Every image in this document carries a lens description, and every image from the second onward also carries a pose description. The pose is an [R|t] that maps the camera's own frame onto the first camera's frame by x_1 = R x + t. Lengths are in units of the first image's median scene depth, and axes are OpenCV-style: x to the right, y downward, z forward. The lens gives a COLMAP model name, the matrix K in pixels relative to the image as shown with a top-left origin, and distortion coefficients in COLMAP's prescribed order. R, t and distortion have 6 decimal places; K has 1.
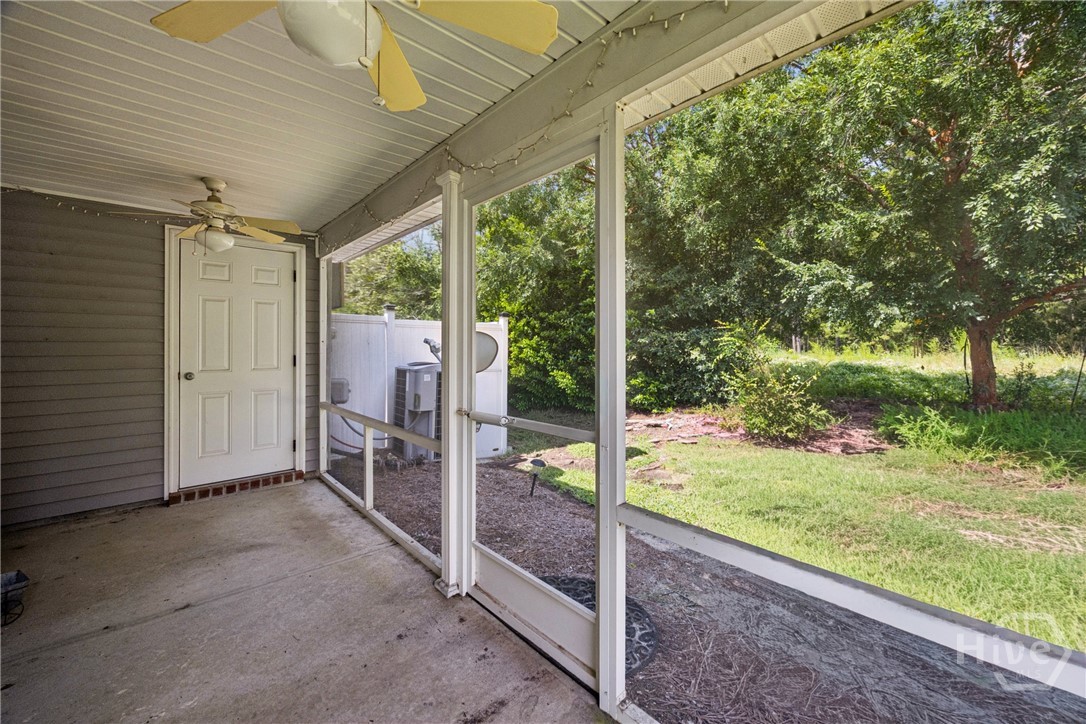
lens RADIAL K [[432.6, 0, 548.0], [0, 432.6, 356.3], [0, 0, 1]] dist [0.001456, -0.000182]
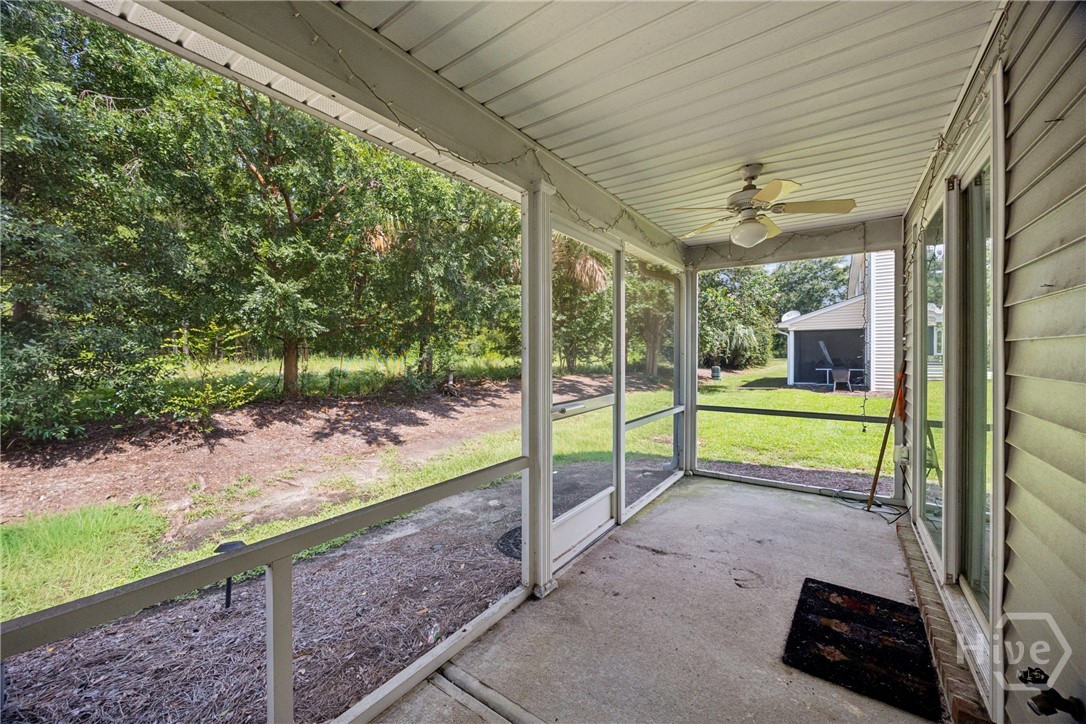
lens RADIAL K [[418.9, 0, 548.2], [0, 418.9, 361.1], [0, 0, 1]] dist [0.000164, -0.000327]
pose [[-0.226382, -0.021117, 0.973810, -1.251383], [0.019993, 0.999454, 0.026321, -0.038149], [-0.973833, 0.025428, -0.225836, 1.255201]]
